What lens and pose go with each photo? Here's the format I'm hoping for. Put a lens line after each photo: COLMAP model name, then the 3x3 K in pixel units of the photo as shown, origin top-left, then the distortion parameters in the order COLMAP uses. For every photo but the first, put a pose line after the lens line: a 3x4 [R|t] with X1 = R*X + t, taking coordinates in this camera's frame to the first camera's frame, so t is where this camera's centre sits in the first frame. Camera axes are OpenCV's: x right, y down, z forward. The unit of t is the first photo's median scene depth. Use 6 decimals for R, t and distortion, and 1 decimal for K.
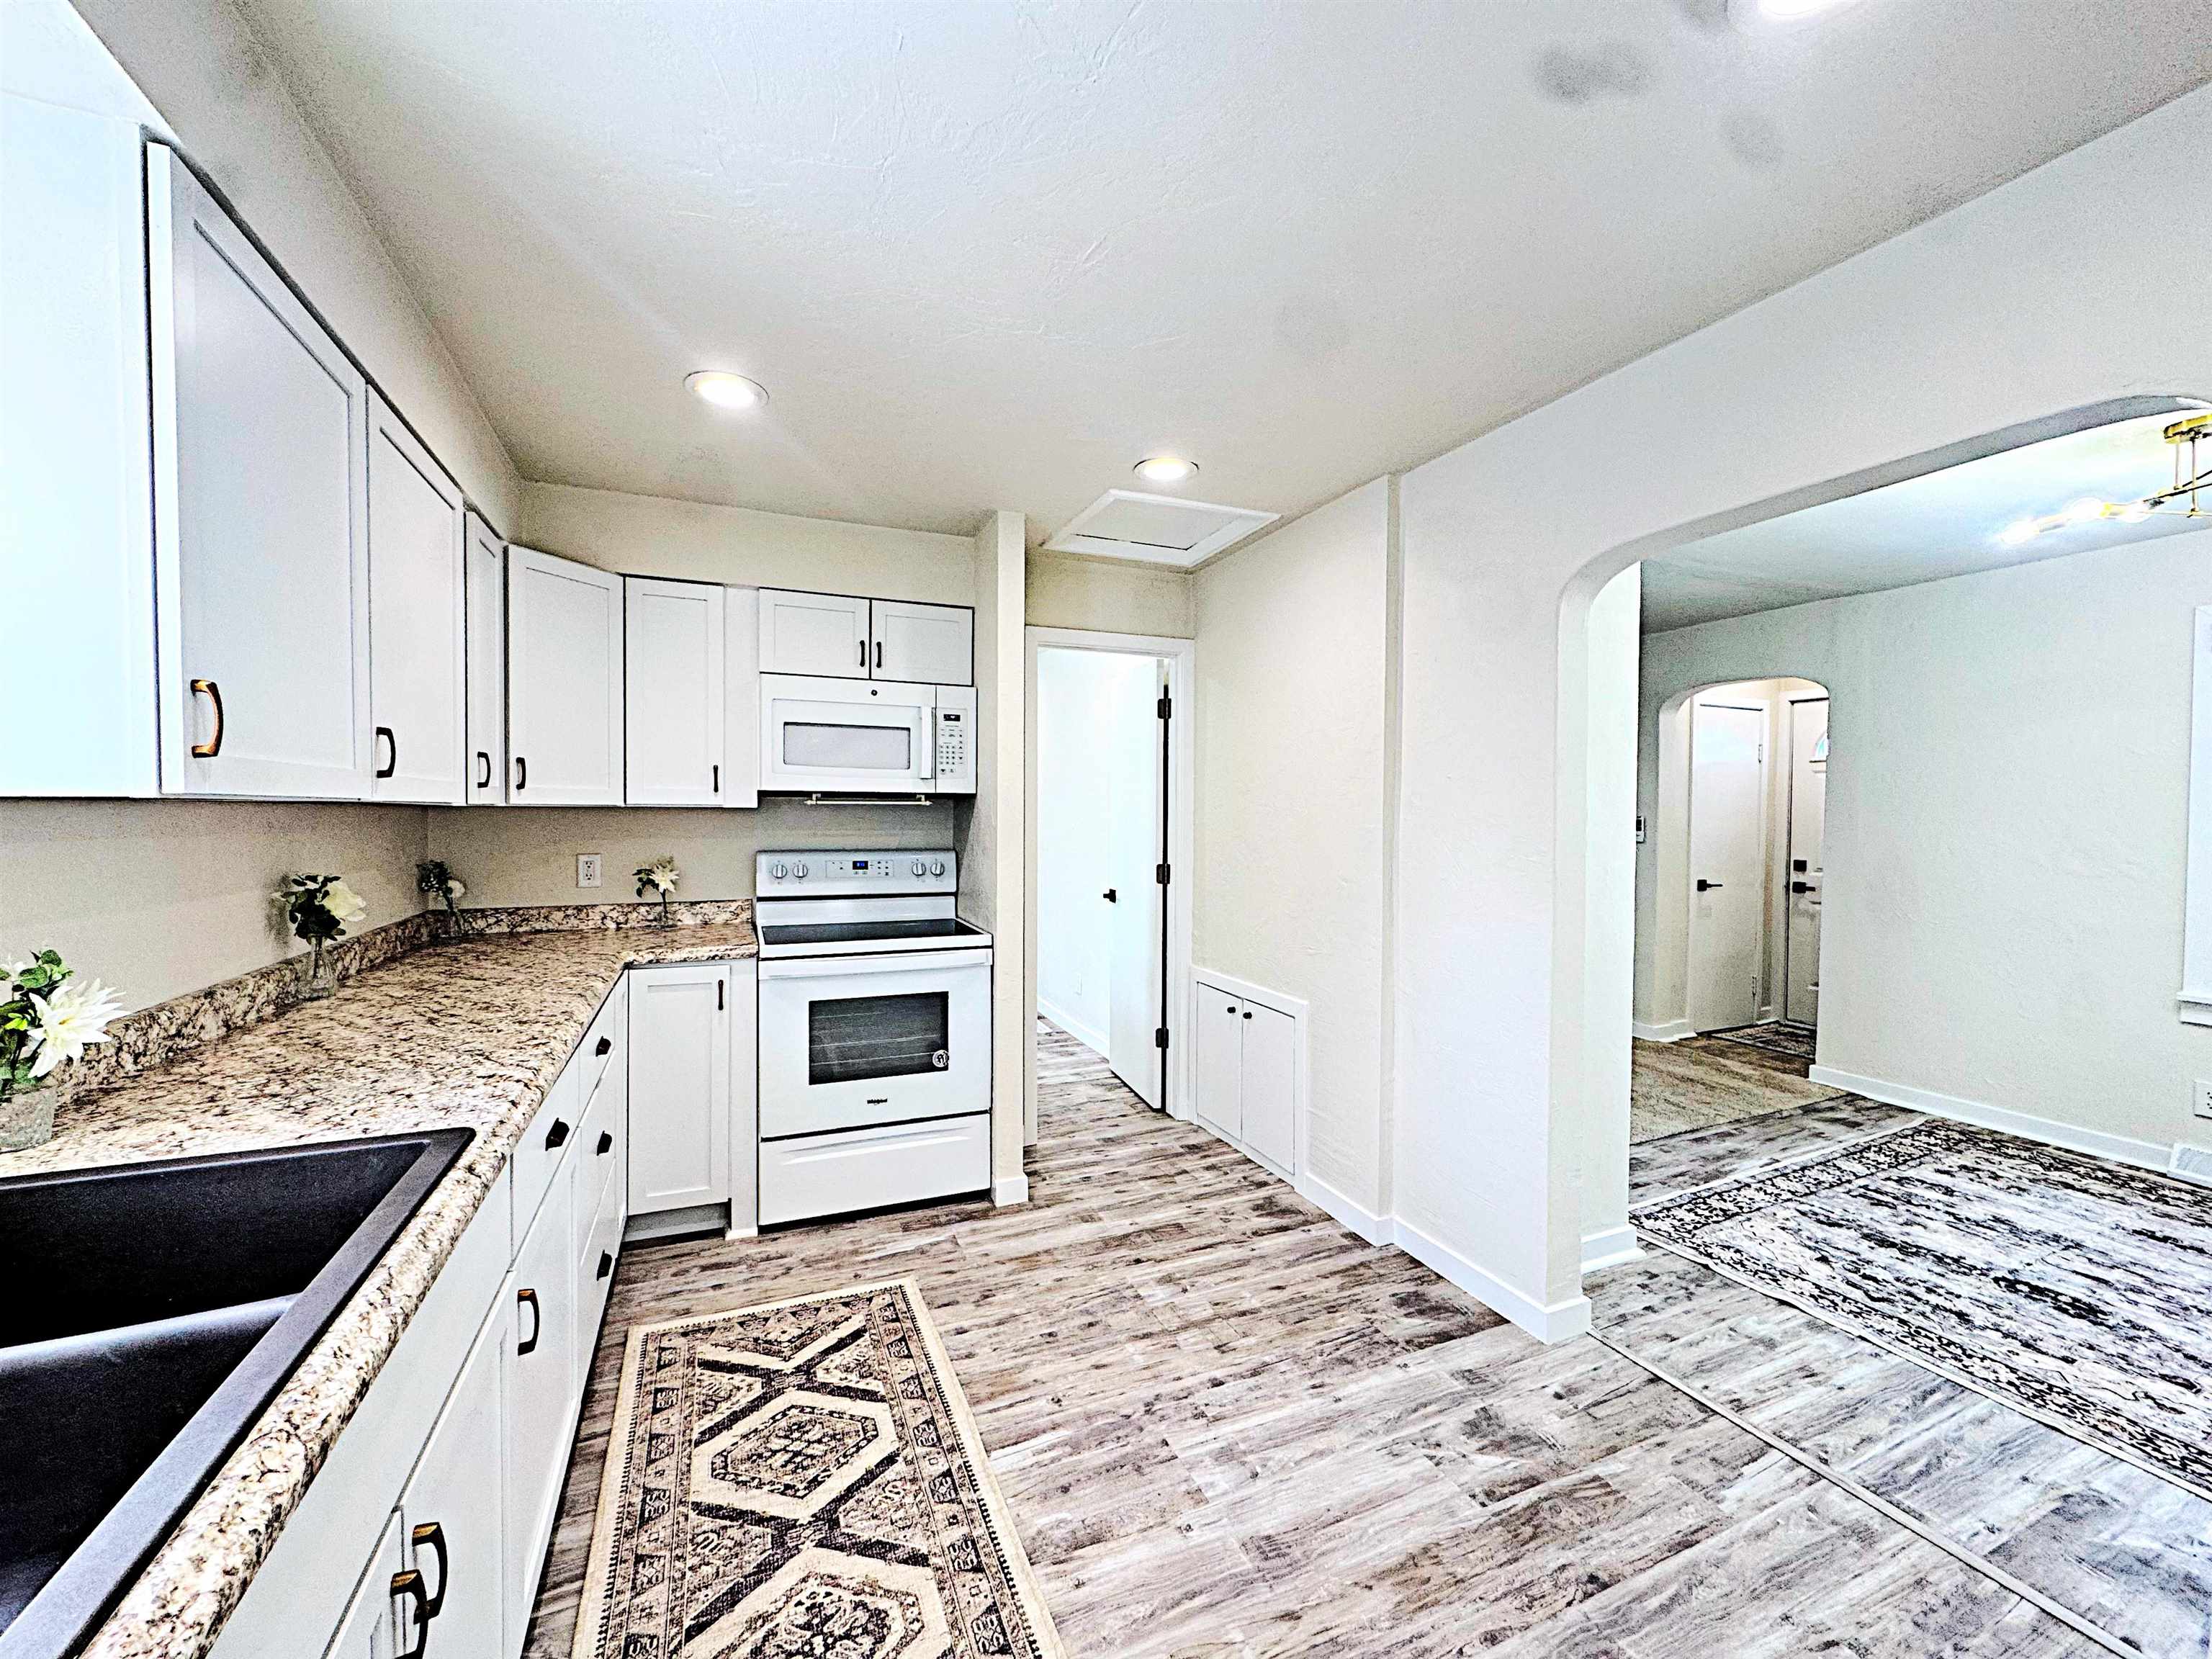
lens RADIAL K [[877.3, 0, 1106.0], [0, 877.3, 829.5], [0, 0, 1]] dist [-0.004594, 0.000466]
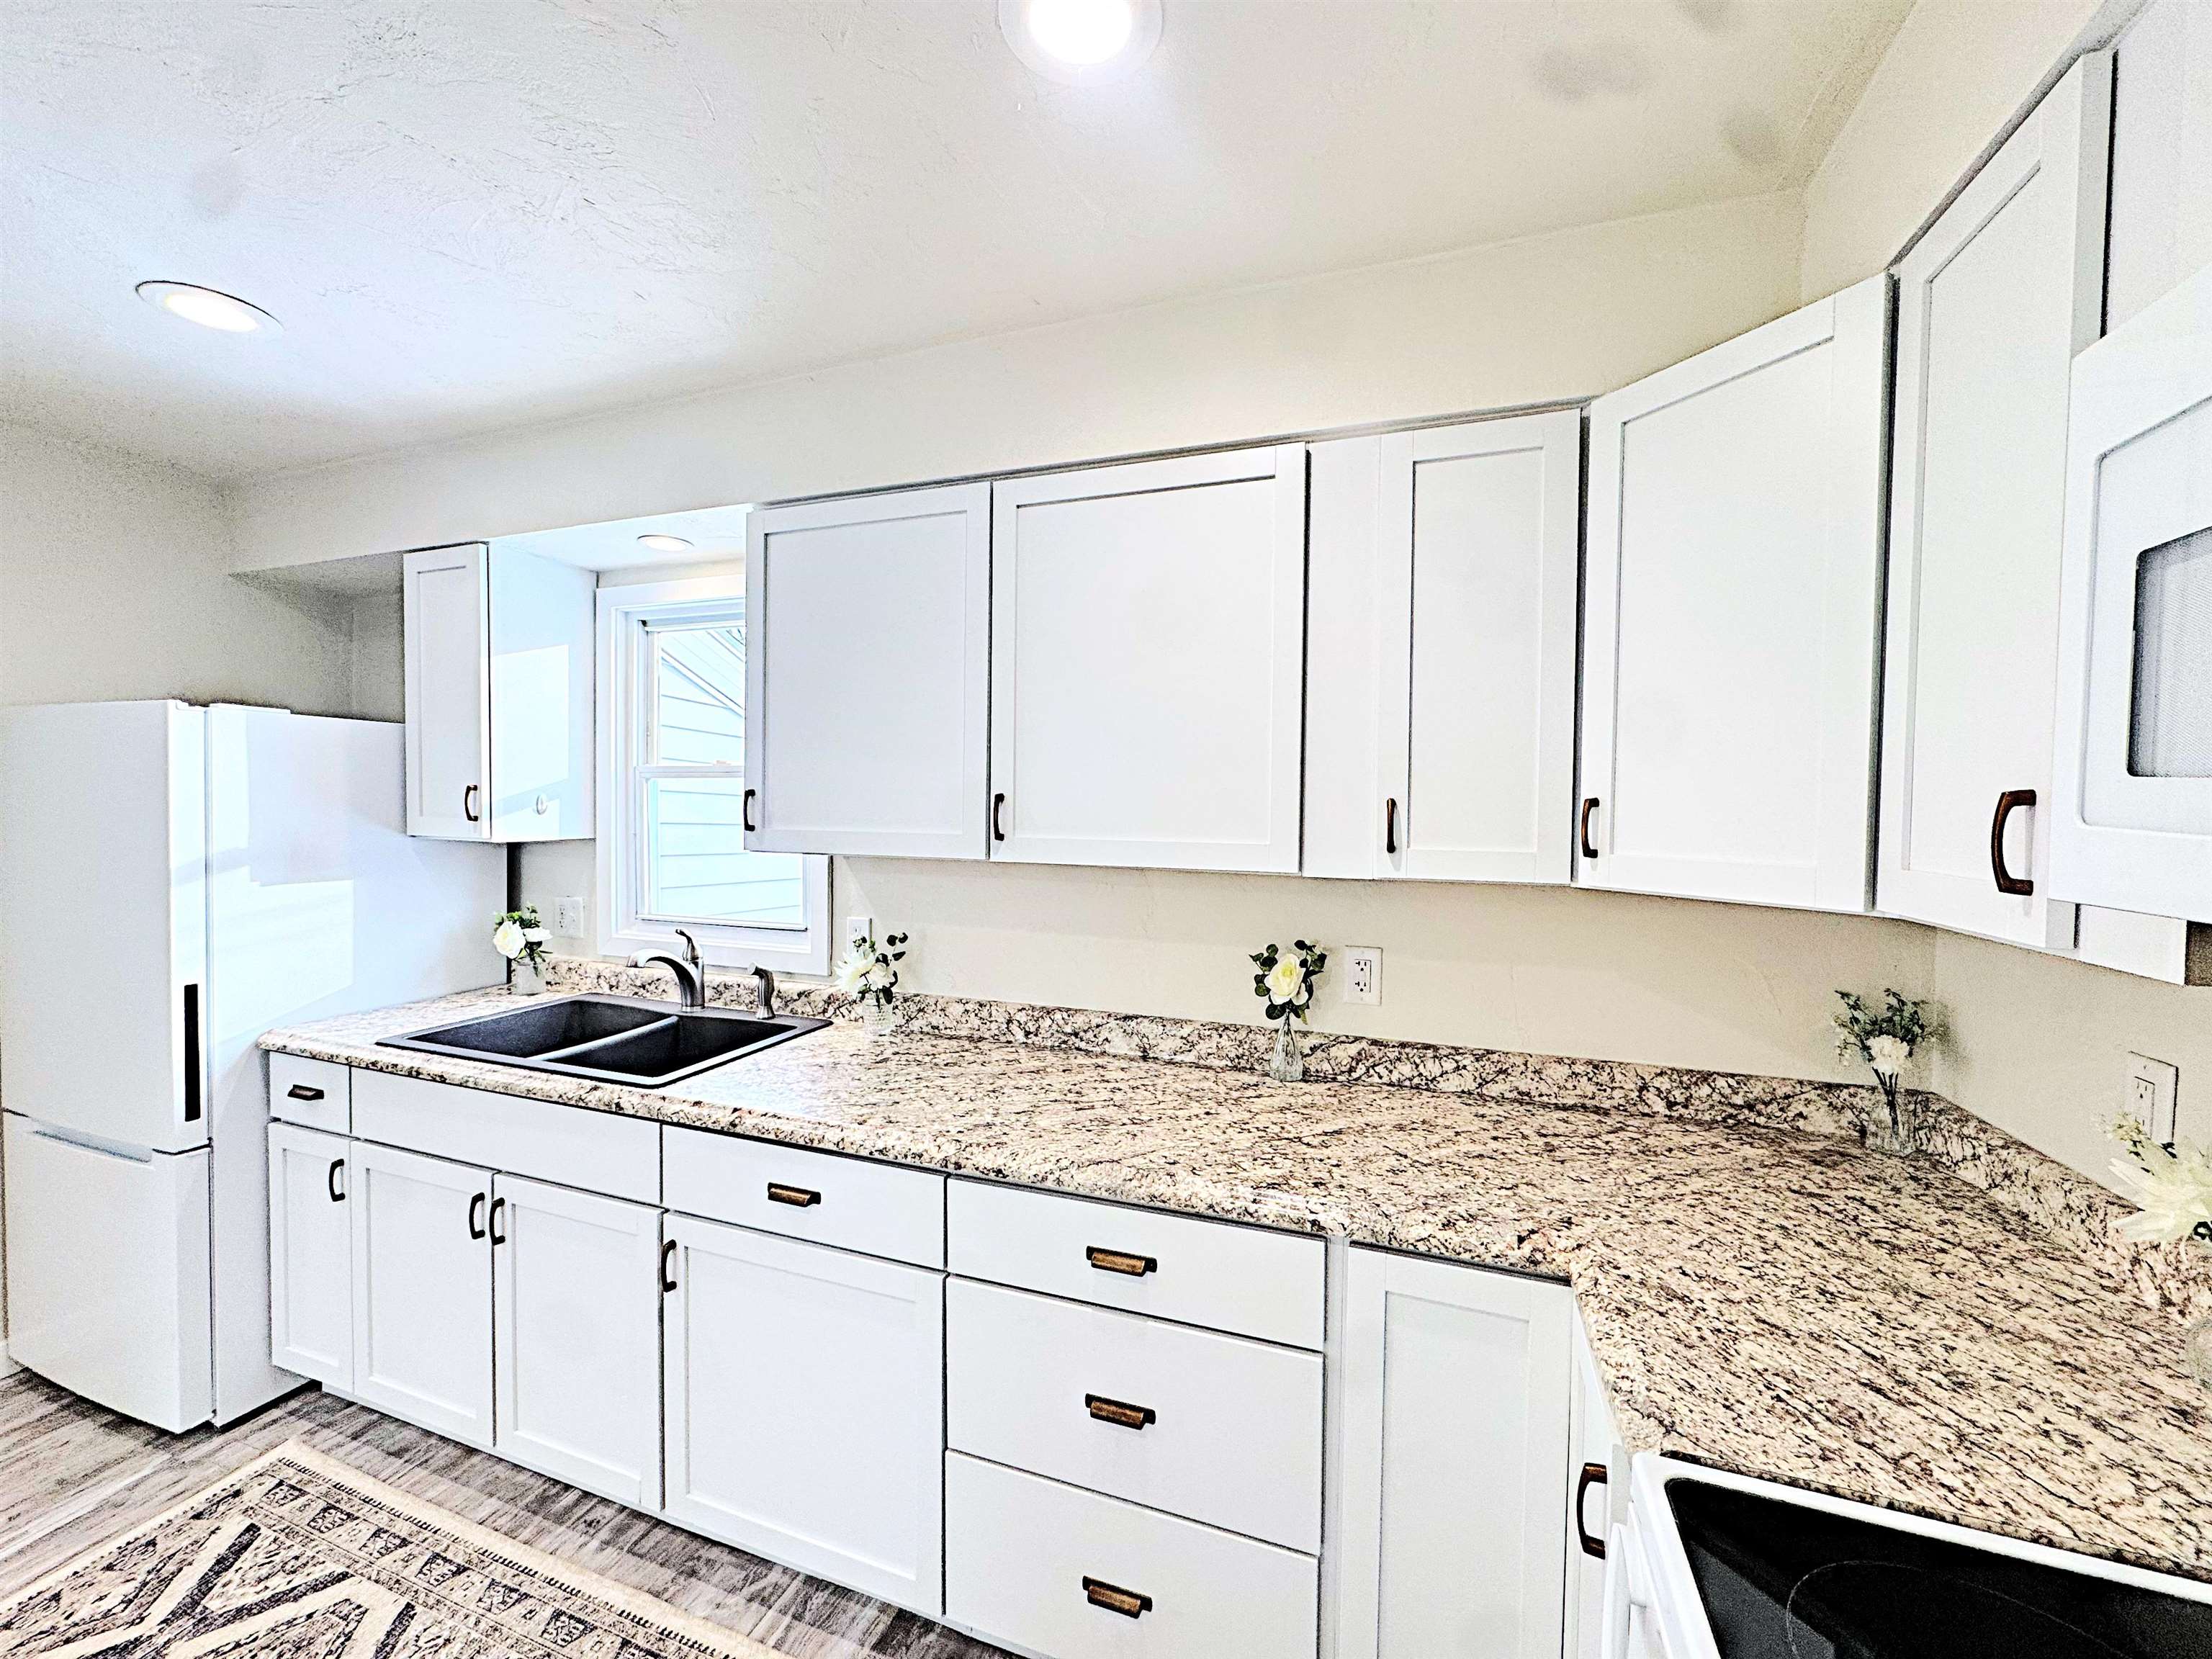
lens RADIAL K [[877.3, 0, 1106.0], [0, 877.3, 829.5], [0, 0, 1]] dist [-0.004594, 0.000466]
pose [[-0.688072, 0.005137, -0.725624, -0.095200], [-0.032122, 0.998779, 0.037531, -0.081692], [0.724931, 0.049132, -0.687067, 1.274144]]
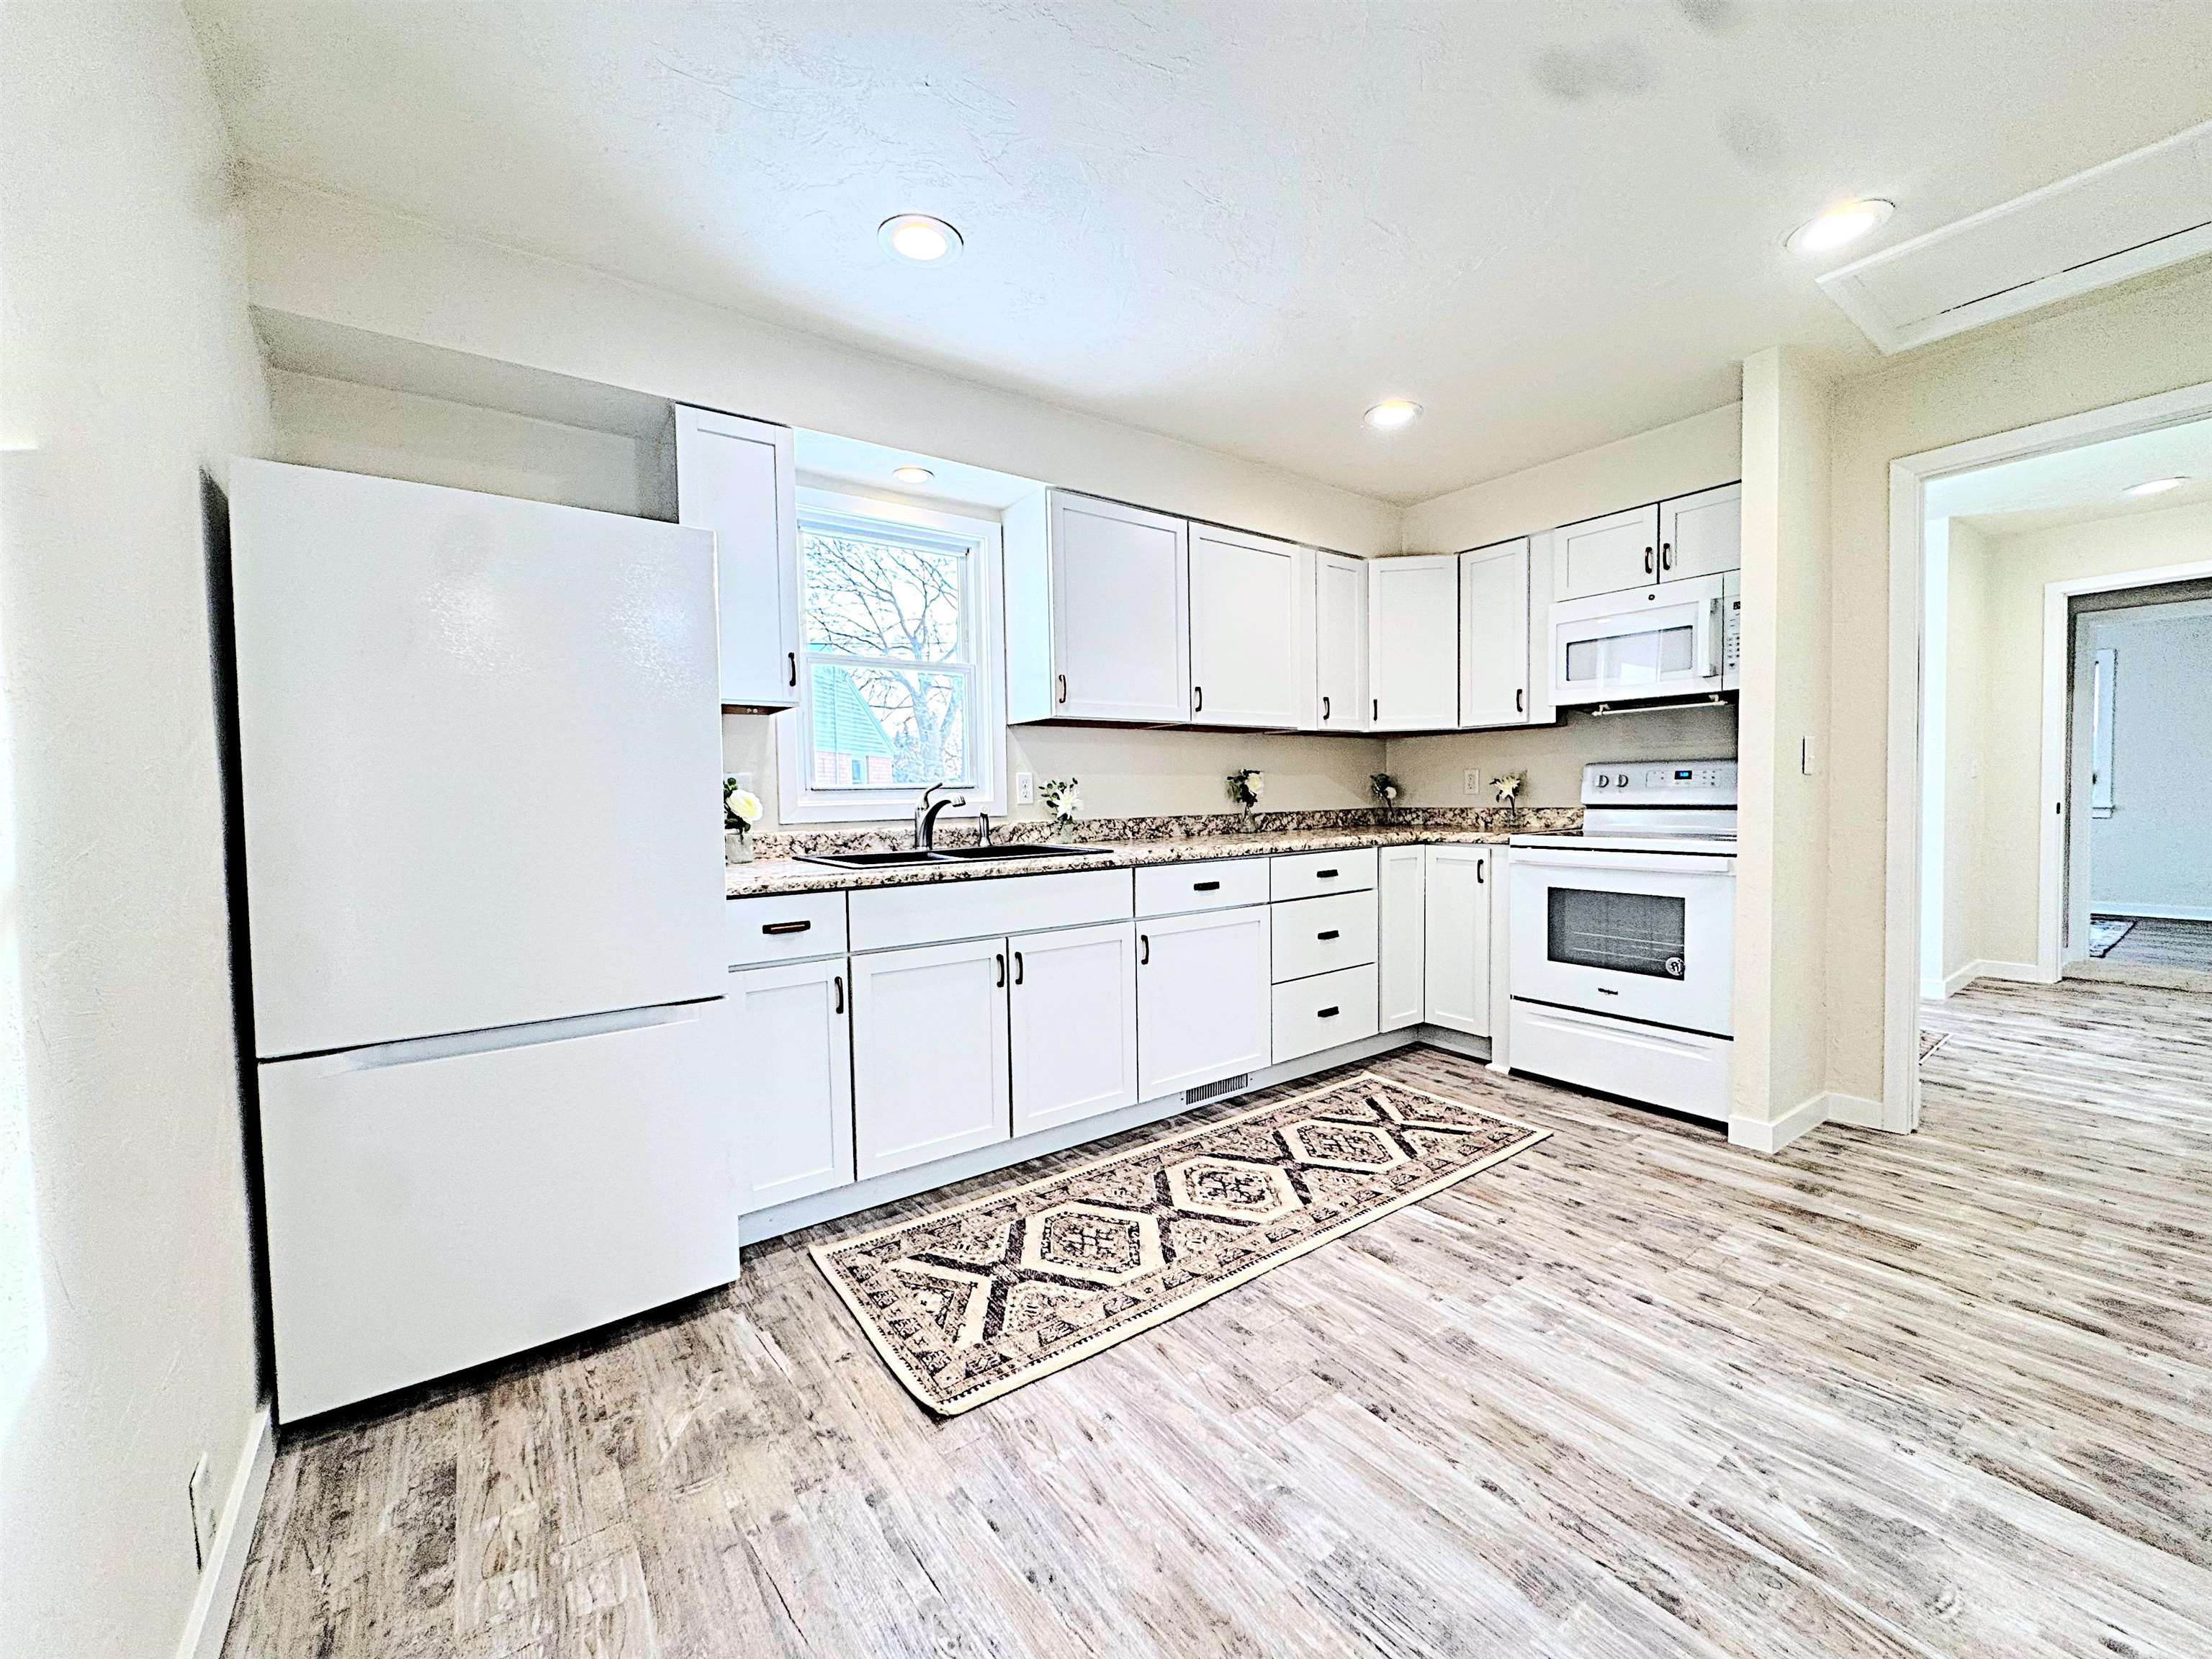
lens RADIAL K [[877.3, 0, 1106.0], [0, 877.3, 829.5], [0, 0, 1]] dist [-0.004594, 0.000466]
pose [[0.218794, 0.031207, -0.975272, 0.791346], [-0.001068, 0.999496, 0.031742, 0.105832], [0.975771, -0.005904, 0.218717, 0.235570]]
